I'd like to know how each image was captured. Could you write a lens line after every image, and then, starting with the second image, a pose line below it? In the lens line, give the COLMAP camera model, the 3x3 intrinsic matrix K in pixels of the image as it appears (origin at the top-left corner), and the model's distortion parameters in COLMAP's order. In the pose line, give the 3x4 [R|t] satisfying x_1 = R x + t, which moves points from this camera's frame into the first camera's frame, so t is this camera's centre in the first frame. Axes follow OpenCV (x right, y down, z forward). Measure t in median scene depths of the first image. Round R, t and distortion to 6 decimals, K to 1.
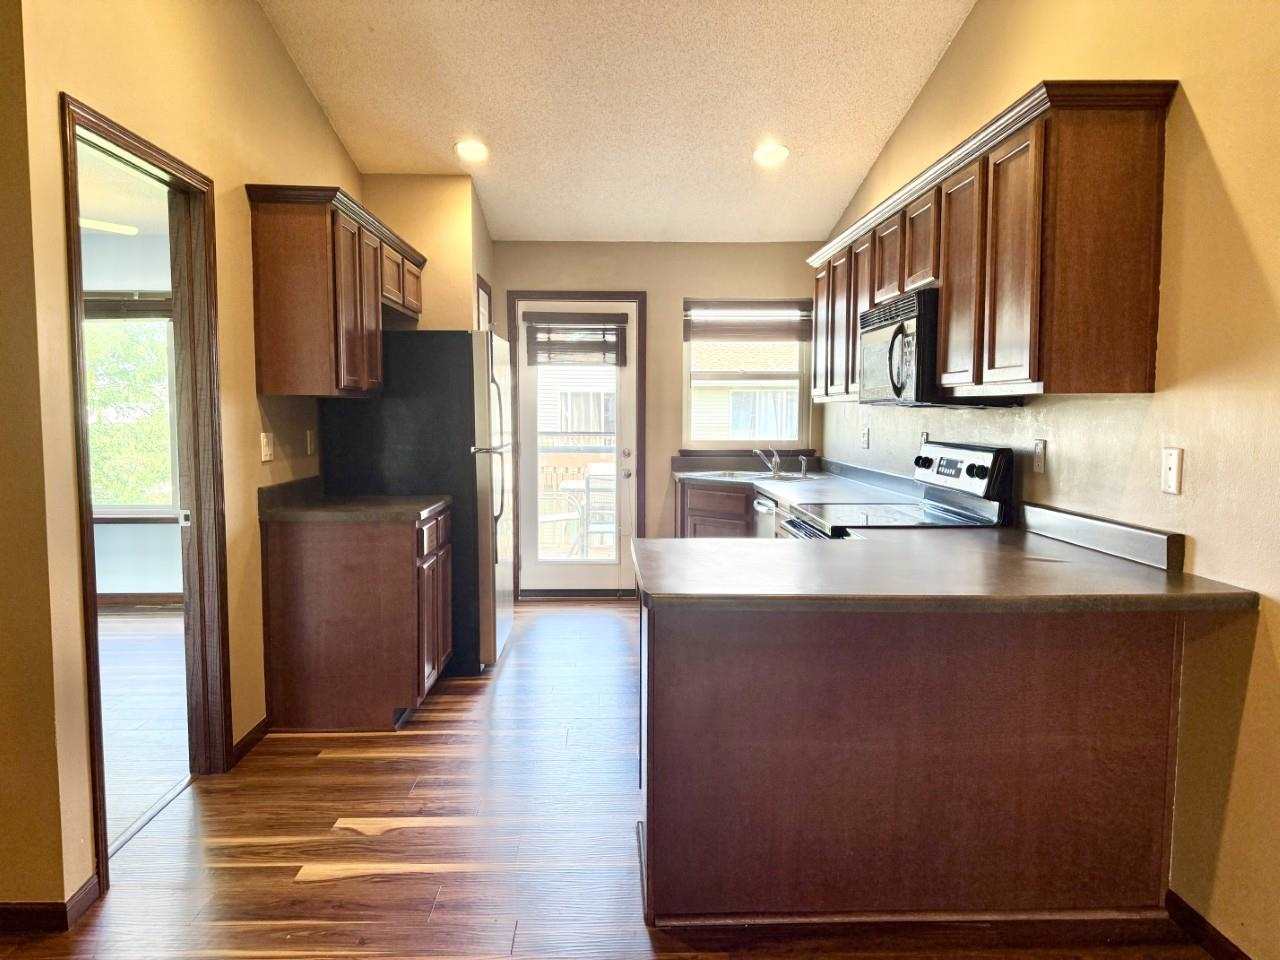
lens RADIAL K [[891.5, 0, 649.6], [0, 891.5, 480.5], [0, 0, 1]] dist [0.094972, -0.165625]
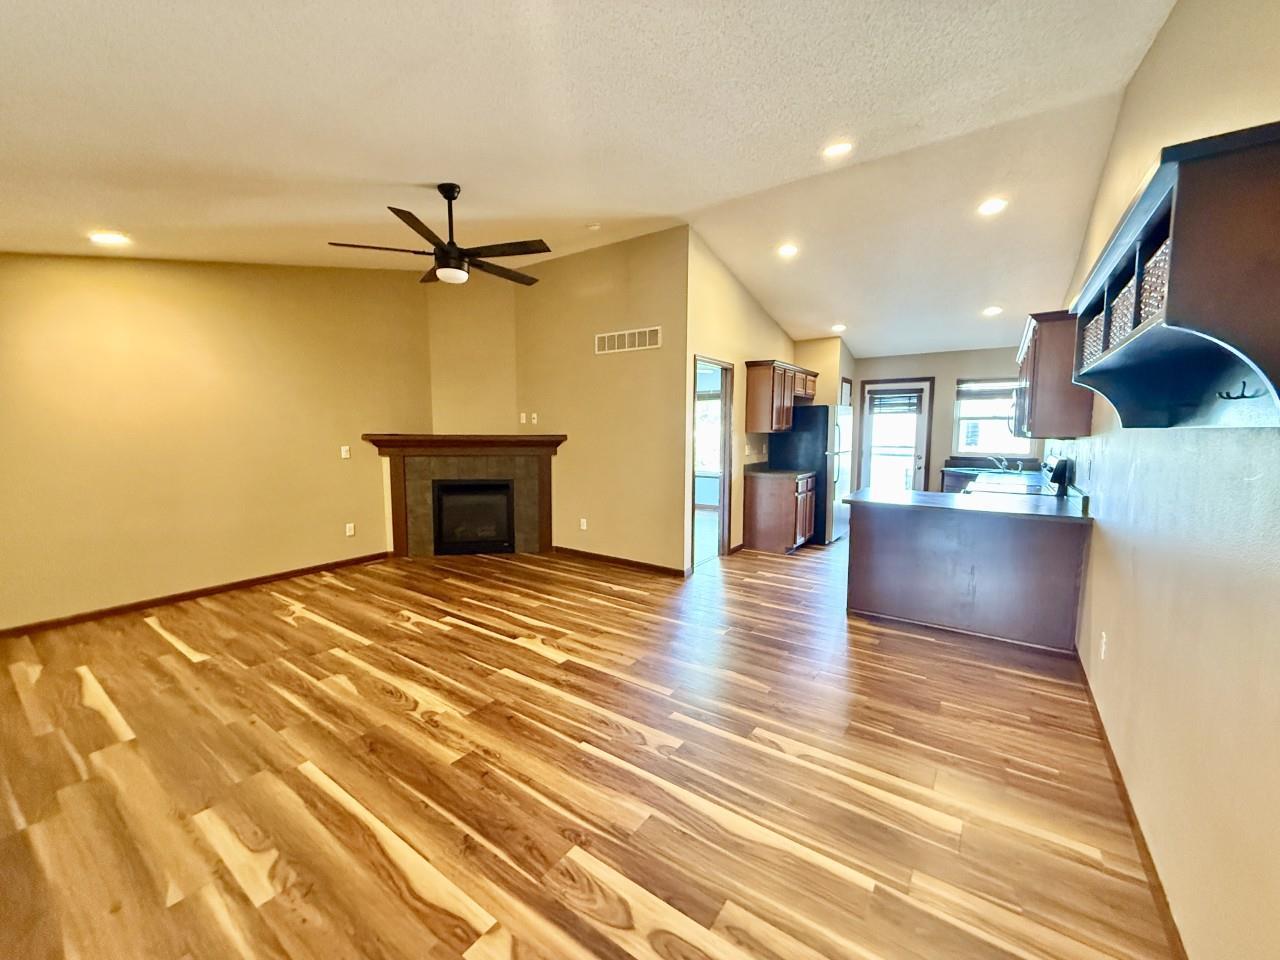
lens RADIAL K [[508.7, 0, 636.1], [0, 508.7, 480.1], [0, 0, 1]] dist [-0.001204, 0.000051]
pose [[0.787870, 0.059456, -0.612965, 0.181462], [-0.047074, 0.998231, 0.036320, 0.009412], [0.614040, 0.000239, 0.789275, -0.306857]]
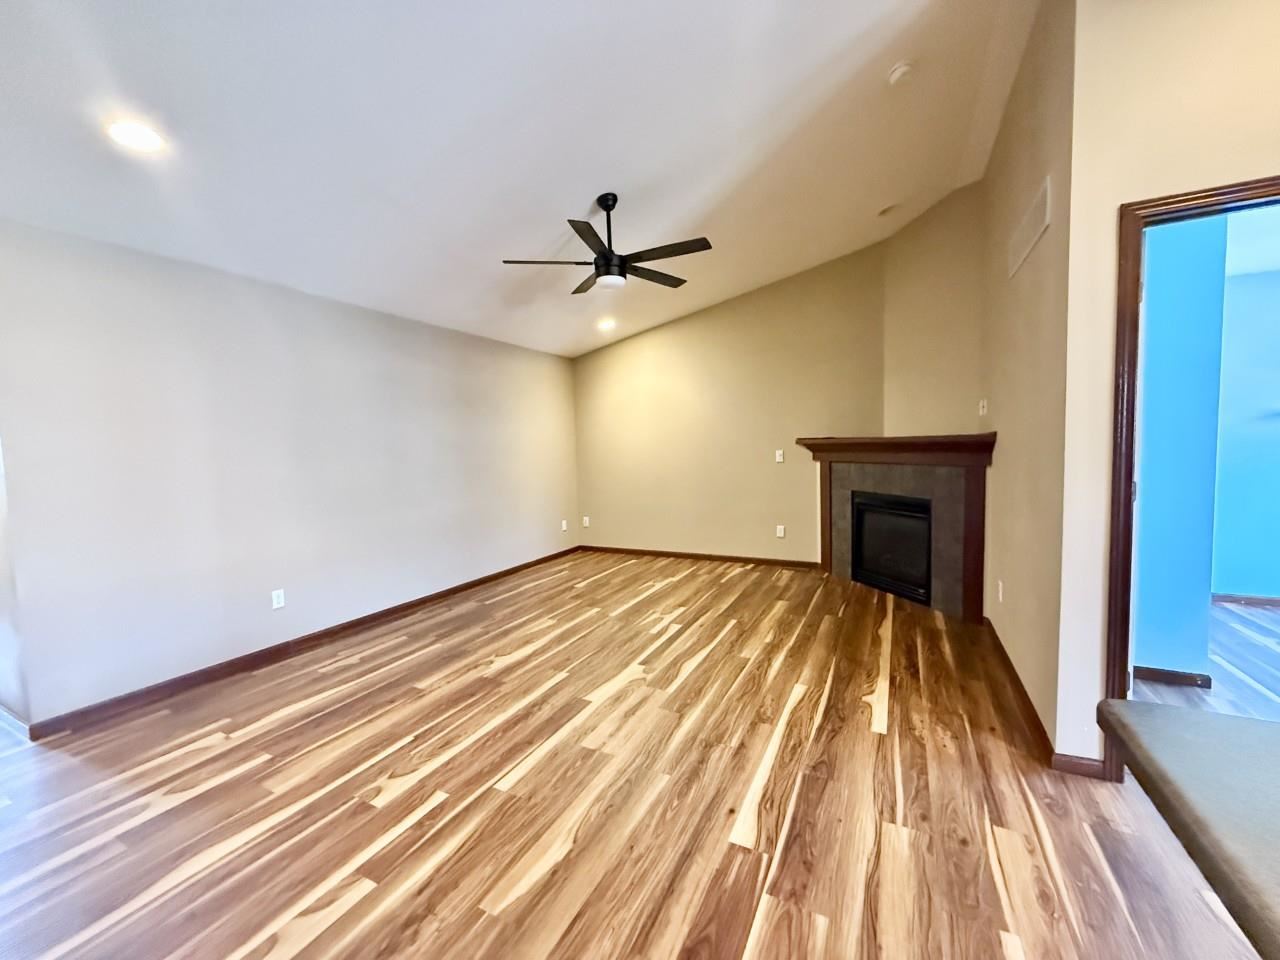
lens RADIAL K [[508.7, 0, 636.1], [0, 508.7, 480.1], [0, 0, 1]] dist [-0.001204, 0.000051]
pose [[-0.495452, 0.064881, -0.866209, 0.165950], [-0.042966, 0.994155, 0.099040, -0.018701], [0.867572, 0.086287, -0.489769, 0.285485]]
